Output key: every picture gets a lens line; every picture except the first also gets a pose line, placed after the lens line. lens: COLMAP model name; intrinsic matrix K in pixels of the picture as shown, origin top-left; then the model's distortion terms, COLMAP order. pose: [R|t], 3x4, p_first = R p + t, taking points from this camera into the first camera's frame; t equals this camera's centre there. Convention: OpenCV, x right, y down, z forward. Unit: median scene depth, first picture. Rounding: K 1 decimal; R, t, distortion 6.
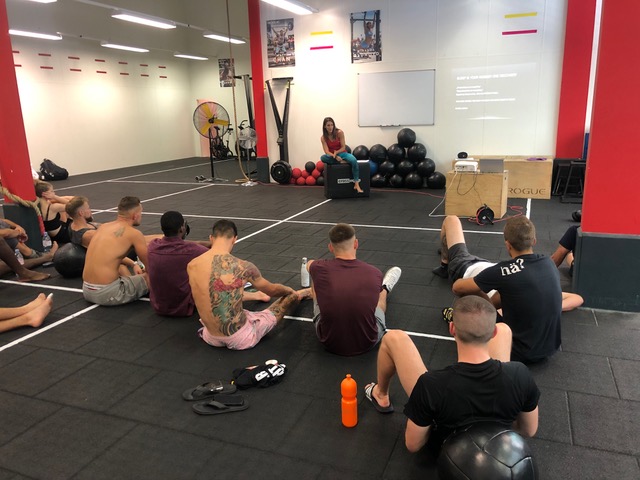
lens RADIAL K [[525.0, 0, 319.7], [0, 525.0, 242.7], [0, 0, 1]] dist [0.015628, 0.001828]
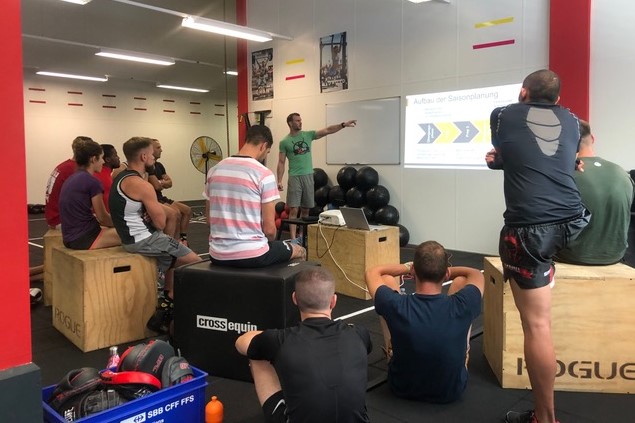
lens RADIAL K [[520.7, 0, 317.3], [0, 520.7, 213.0], [0, 0, 1]] dist [0.043536, -0.006019]
pose [[0.927762, 0.061042, -0.368147, 0.378036], [-0.111847, 0.986663, -0.118266, -0.040202], [0.356018, 0.150899, 0.922215, 0.223809]]
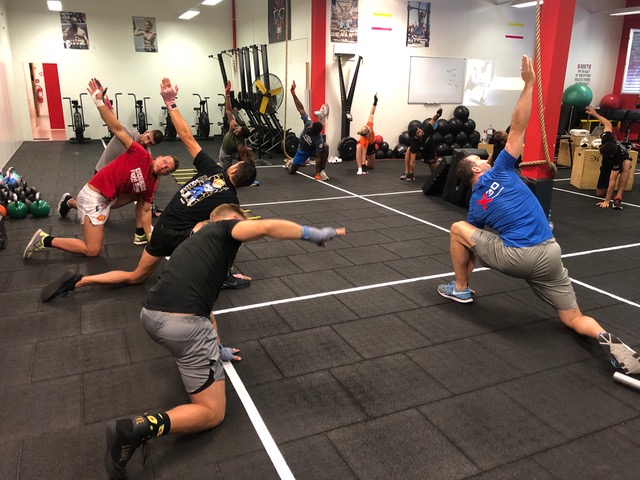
lens RADIAL K [[525.0, 0, 317.9], [0, 525.0, 235.8], [0, 0, 1]] dist [0.015628, 0.001828]
pose [[0.698190, -0.158171, 0.698221, -0.891985], [0.140874, 0.986574, 0.082625, -0.062198], [-0.701915, 0.040673, 0.711098, 0.345871]]
